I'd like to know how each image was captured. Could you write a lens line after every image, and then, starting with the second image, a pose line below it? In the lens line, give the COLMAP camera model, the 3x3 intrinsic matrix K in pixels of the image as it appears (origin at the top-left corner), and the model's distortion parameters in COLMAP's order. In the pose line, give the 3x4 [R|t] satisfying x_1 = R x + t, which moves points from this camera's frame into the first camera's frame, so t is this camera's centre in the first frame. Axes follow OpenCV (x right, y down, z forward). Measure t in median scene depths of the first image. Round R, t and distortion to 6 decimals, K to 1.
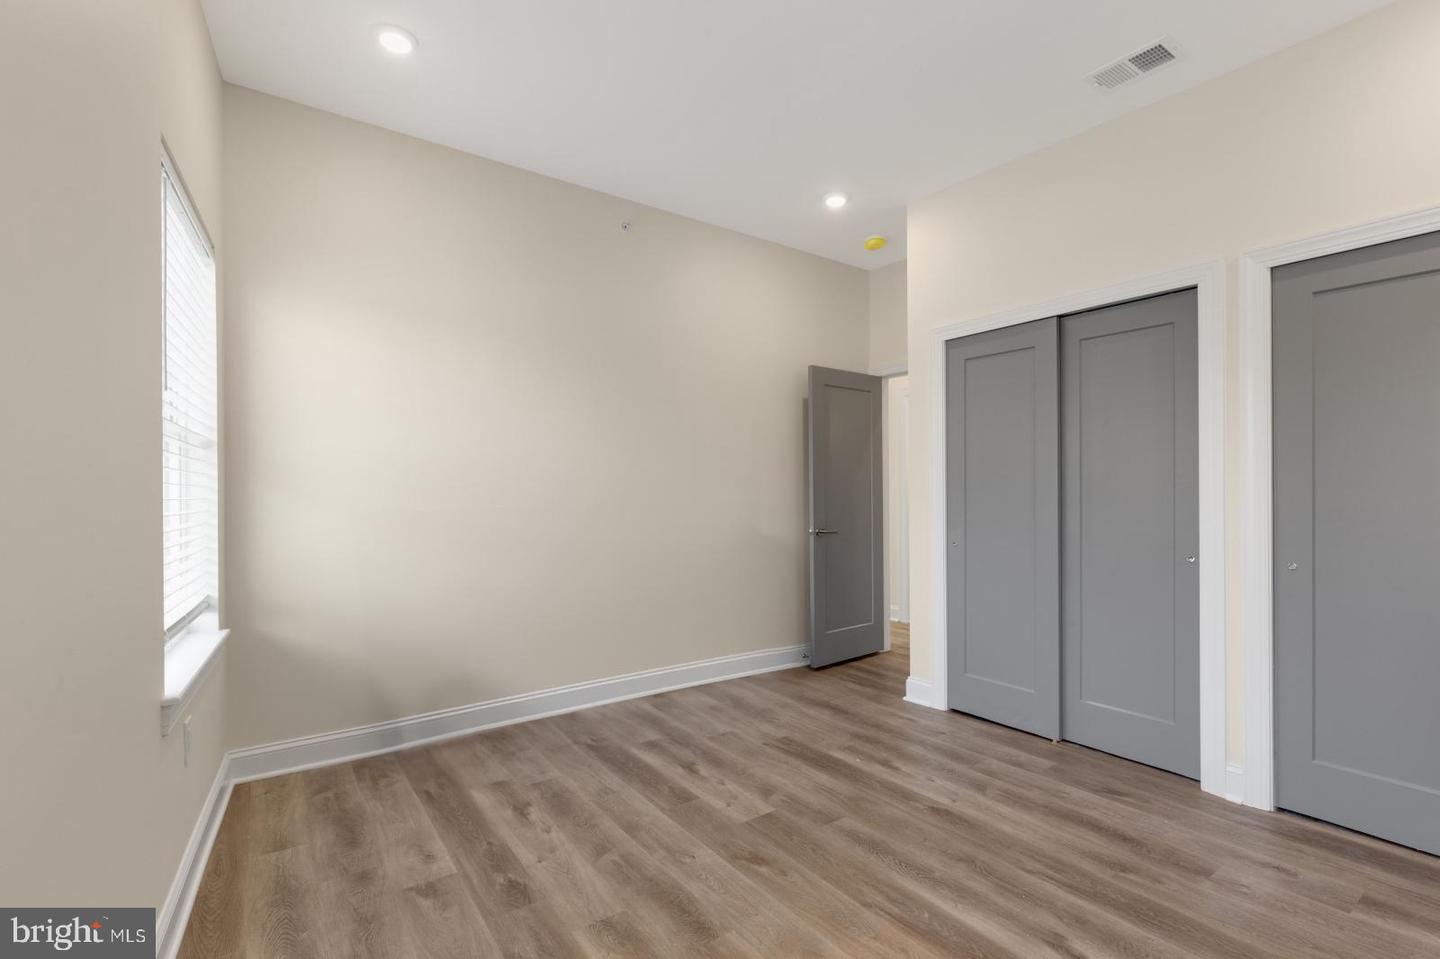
lens RADIAL K [[653.4, 0, 715.3], [0, 653.4, 470.1], [0, 0, 1]] dist [-0.000952, -0.000091]
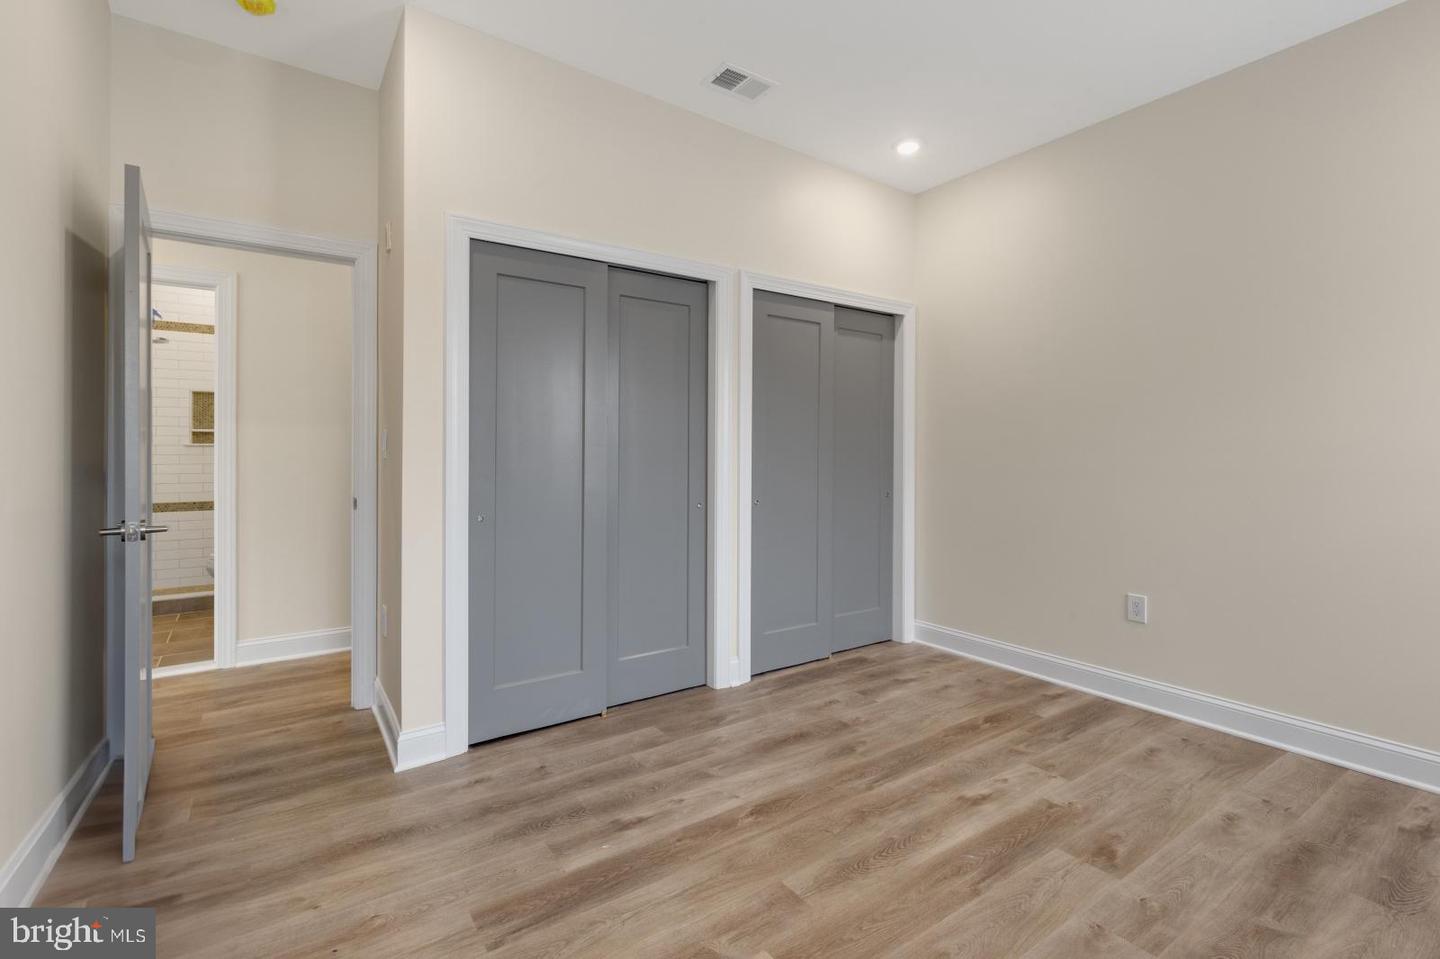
lens RADIAL K [[653.4, 0, 715.3], [0, 653.4, 470.1], [0, 0, 1]] dist [-0.000952, -0.000091]
pose [[0.014049, -0.023461, 0.999626, -0.519844], [-0.036630, 0.999042, 0.023963, 0.039424], [-0.999230, -0.036953, 0.013176, 1.035270]]
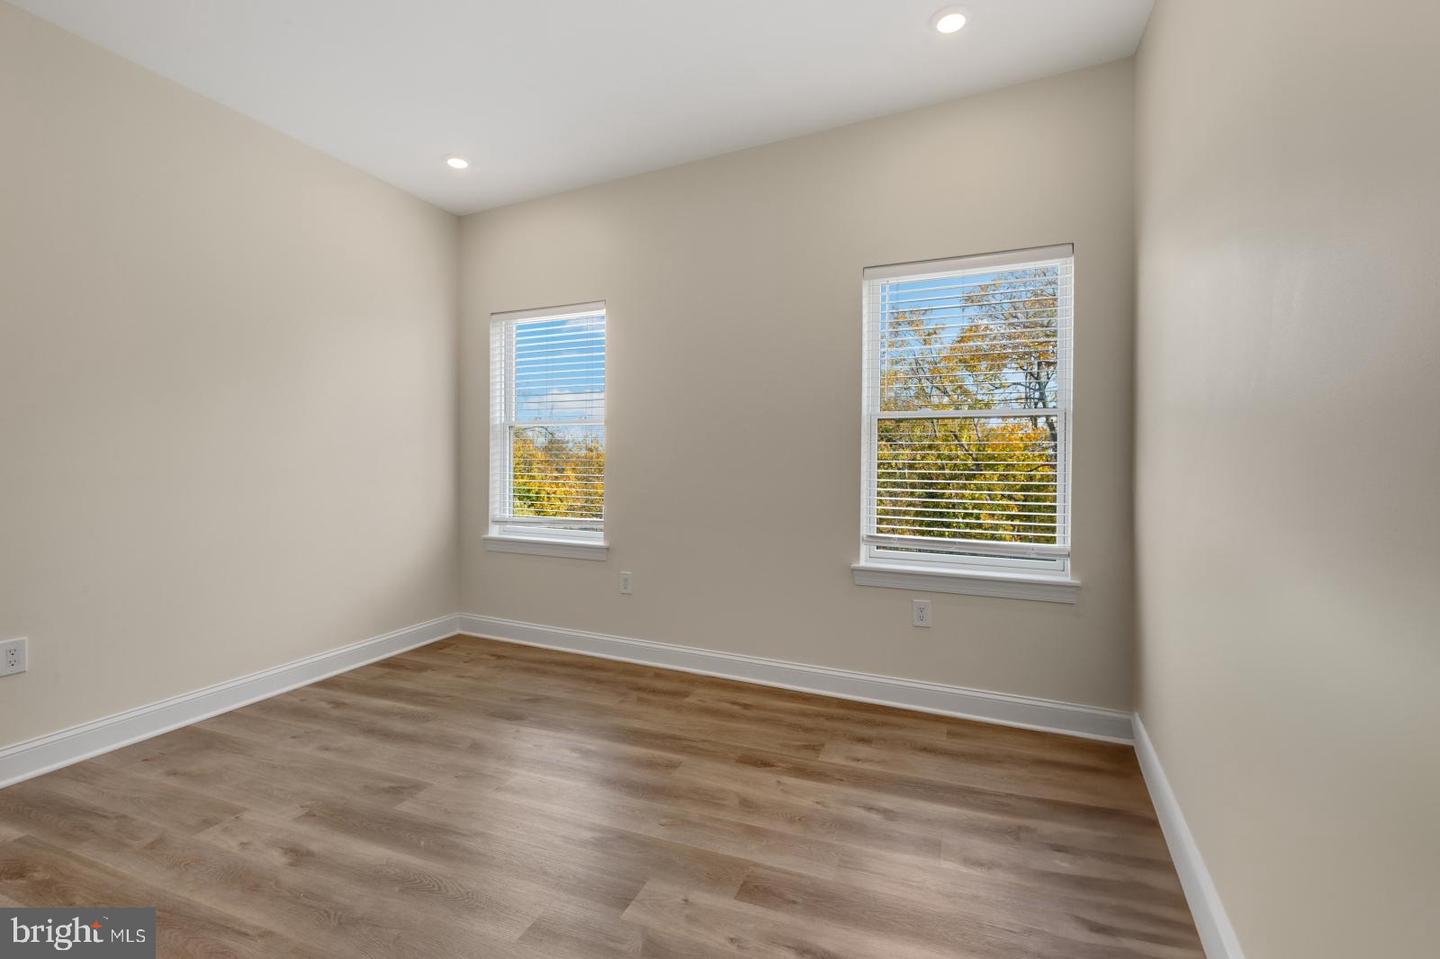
lens RADIAL K [[653.4, 0, 715.3], [0, 653.4, 470.1], [0, 0, 1]] dist [-0.000952, -0.000091]
pose [[-0.835037, 0.004064, -0.550179, 0.373184], [0.017614, 0.999658, -0.019350, 0.066764], [0.549912, -0.025849, -0.834823, 1.598793]]
